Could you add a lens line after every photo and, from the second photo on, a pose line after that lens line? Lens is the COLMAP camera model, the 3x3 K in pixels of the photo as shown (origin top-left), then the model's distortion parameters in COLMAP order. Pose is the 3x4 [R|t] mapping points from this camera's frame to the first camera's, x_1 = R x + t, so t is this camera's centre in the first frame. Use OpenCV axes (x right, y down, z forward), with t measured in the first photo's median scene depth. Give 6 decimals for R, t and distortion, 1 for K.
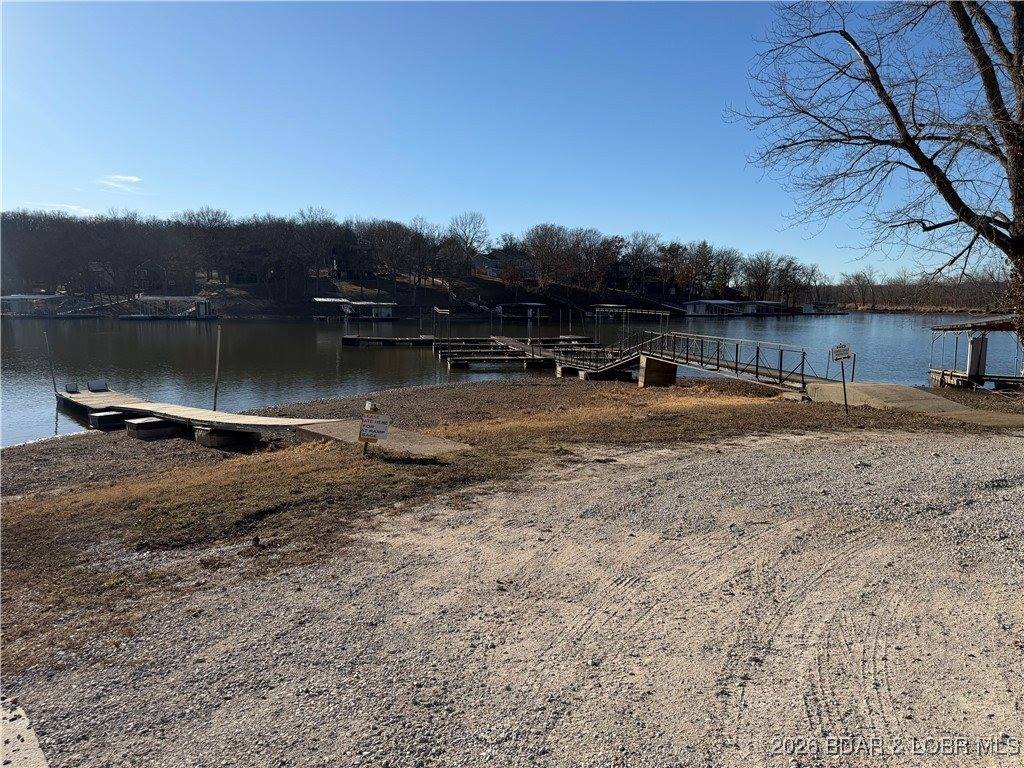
lens RADIAL K [[732.1, 0, 516.6], [0, 732.1, 384.2], [0, 0, 1]] dist [0.034747, -0.036052]
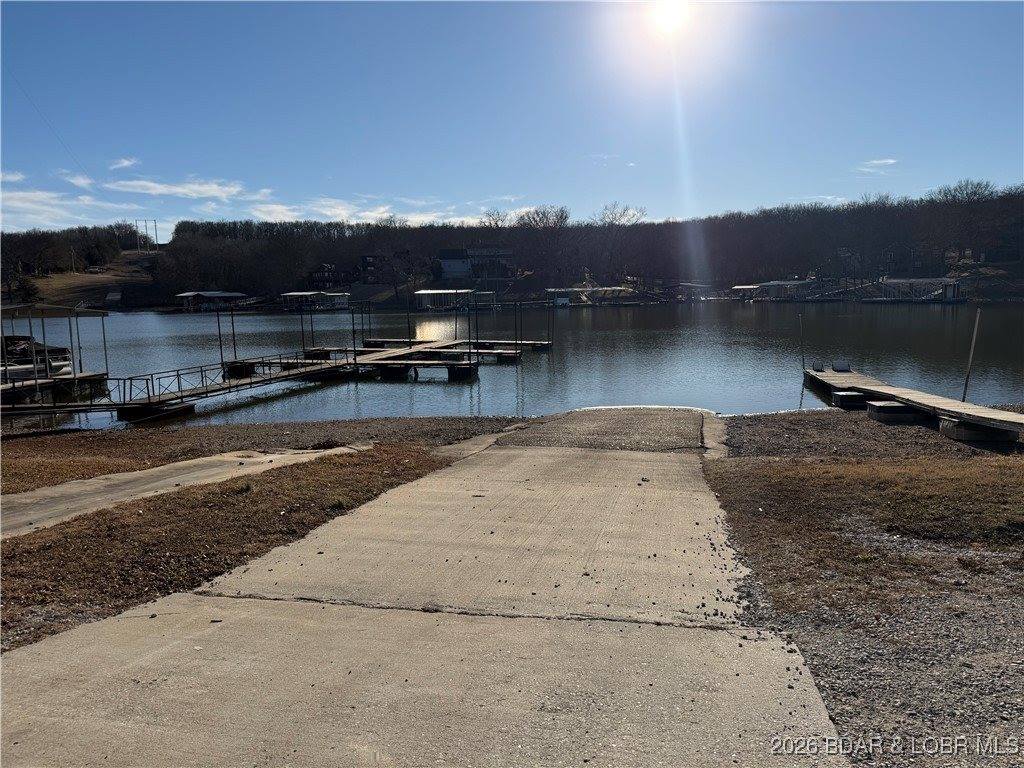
lens RADIAL K [[732.1, 0, 506.2], [0, 732.1, 383.0], [0, 0, 1]] dist [0.034747, -0.036052]
pose [[0.591614, 0.085128, -0.801715, -0.007174], [-0.068463, 0.996123, 0.055250, 0.000723], [0.803309, 0.022201, 0.595148, -0.005093]]
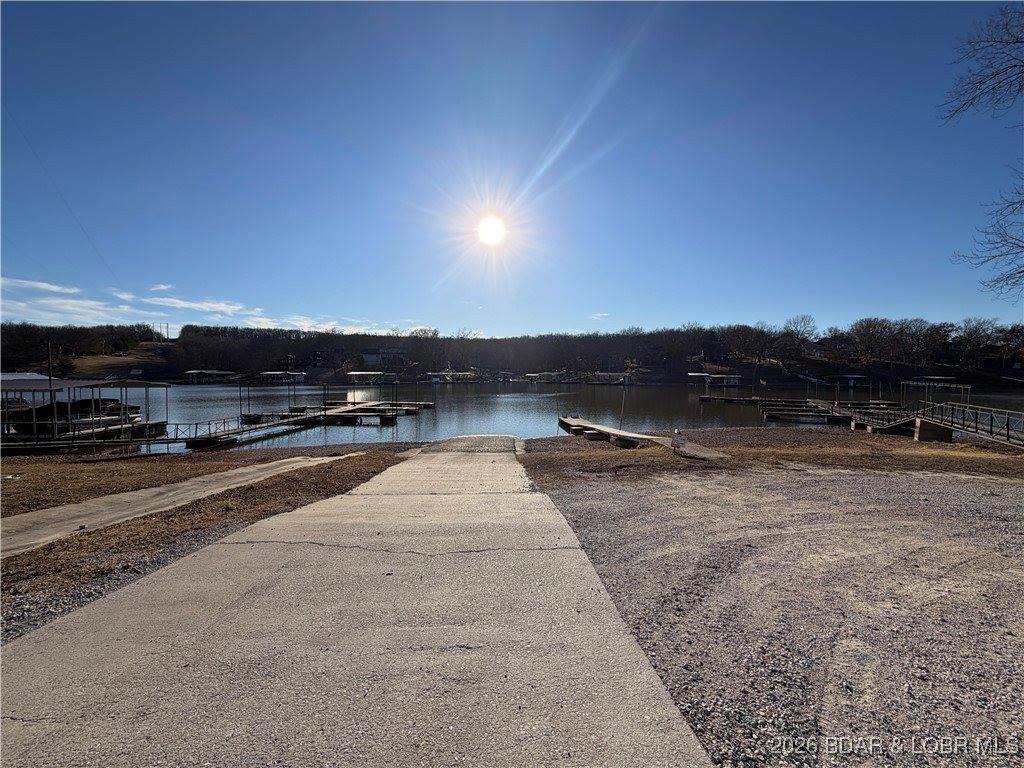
lens RADIAL K [[416.7, 0, 511.8], [0, 416.7, 383.7], [0, 0, 1]] dist [-0.002618, 0.000668]
pose [[0.780746, 0.014673, -0.624676, 0.067954], [-0.070147, 0.995463, -0.064291, 0.000964], [0.620898, 0.094014, 0.778233, -0.107382]]
